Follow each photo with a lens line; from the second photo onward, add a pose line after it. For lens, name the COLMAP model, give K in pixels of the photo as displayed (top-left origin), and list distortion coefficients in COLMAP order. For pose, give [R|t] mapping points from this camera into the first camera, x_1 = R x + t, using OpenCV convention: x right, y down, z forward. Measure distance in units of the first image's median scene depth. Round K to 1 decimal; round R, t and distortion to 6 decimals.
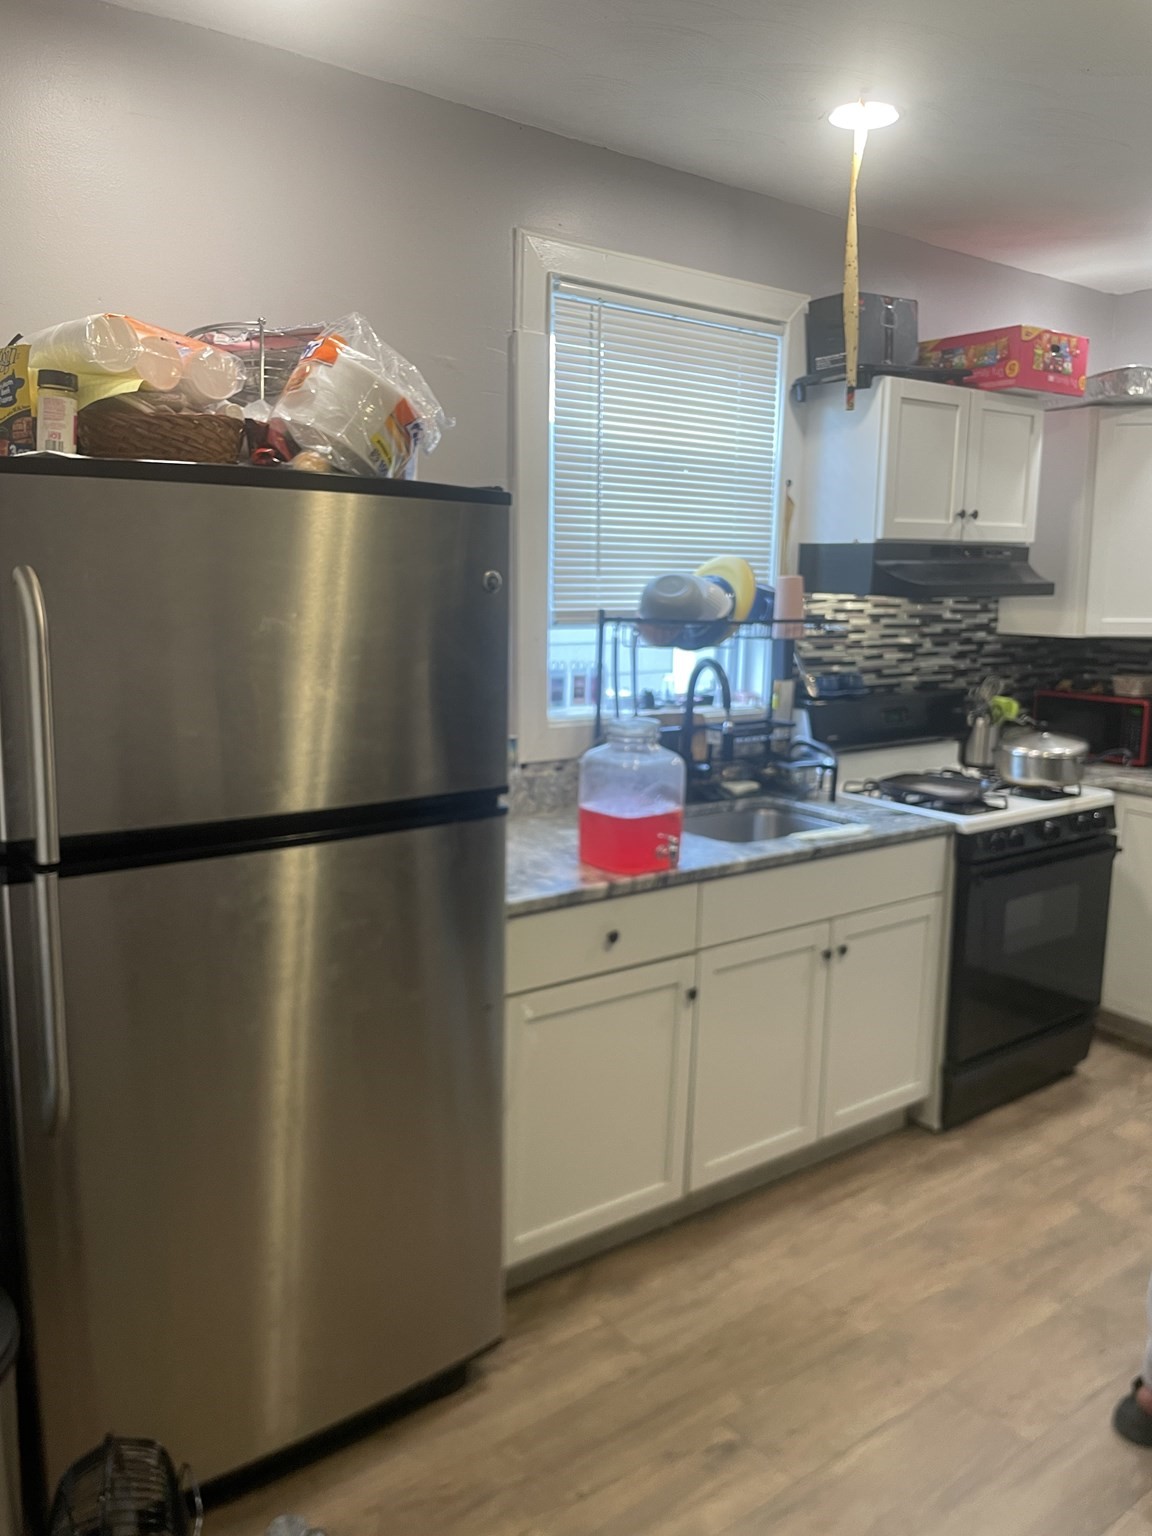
lens RADIAL K [[1164.3, 0, 575.0], [0, 1164.3, 769.4], [0, 0, 1]] dist [0.057895, -0.065118]
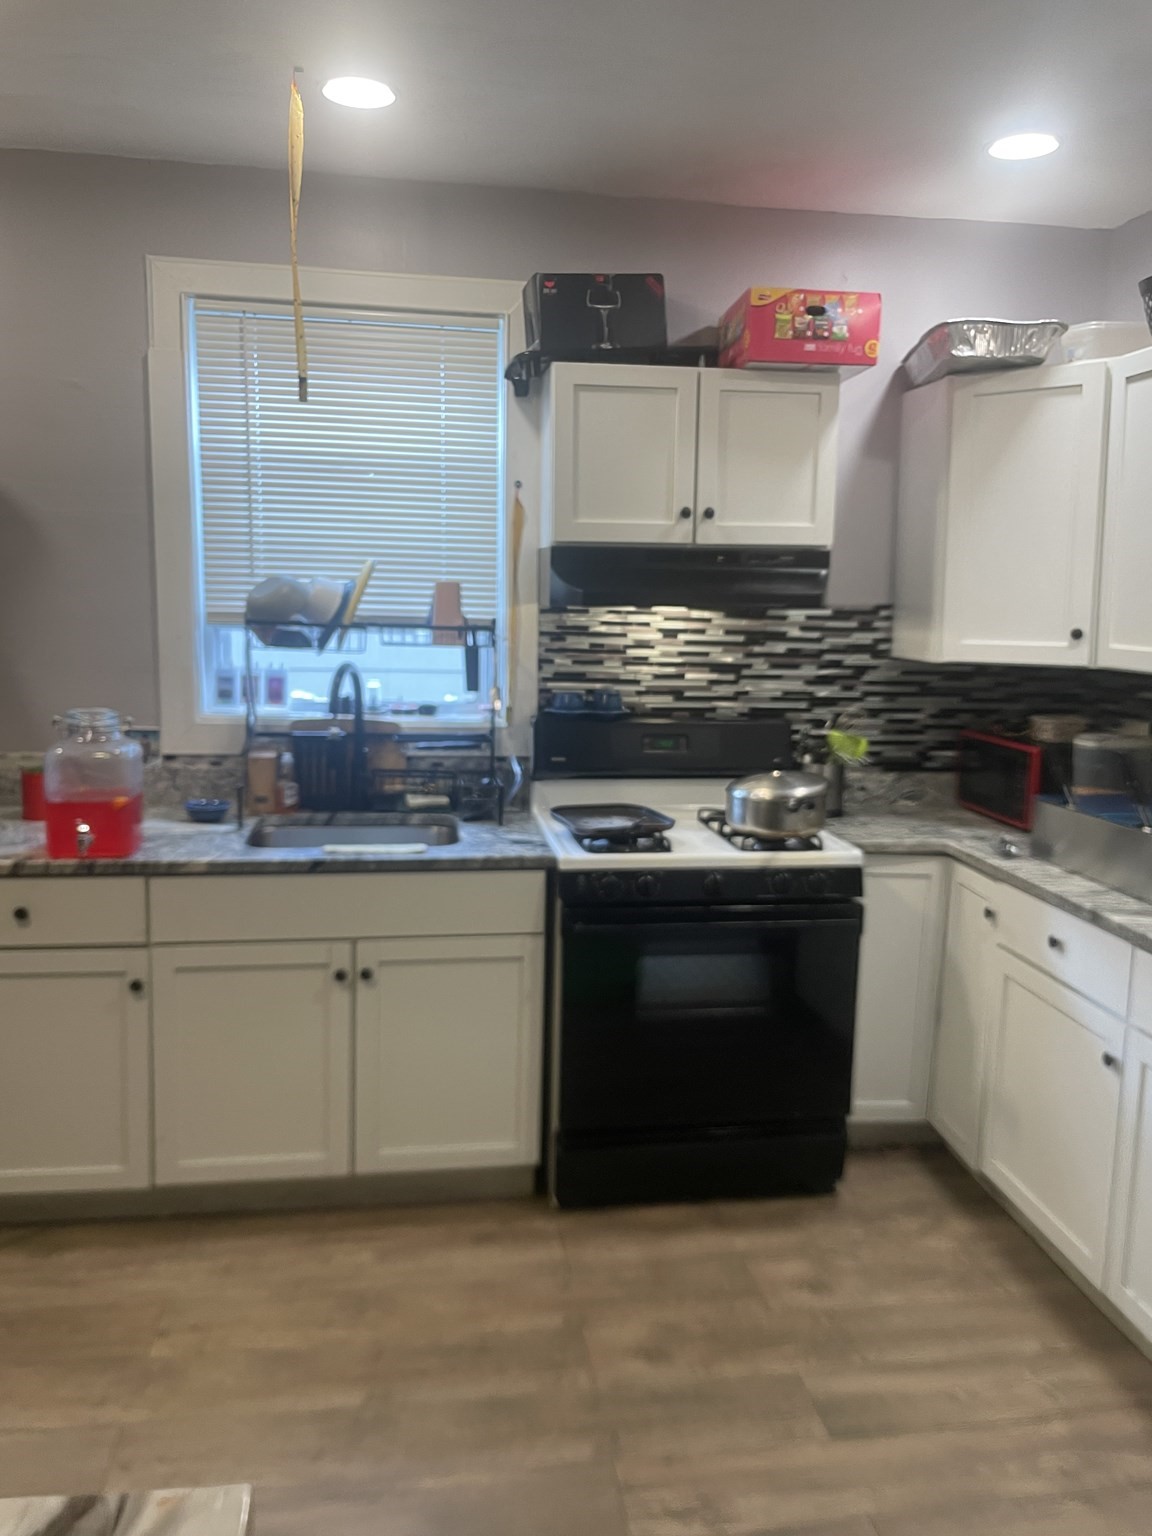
lens RADIAL K [[1164.3, 0, 622.4], [0, 1164.3, 774.5], [0, 0, 1]] dist [0.057895, -0.065118]
pose [[0.877846, 0.076803, -0.472746, 0.709272], [-0.086706, 0.996234, 0.000846, -0.020878], [0.471030, 0.040247, 0.881199, 0.221531]]
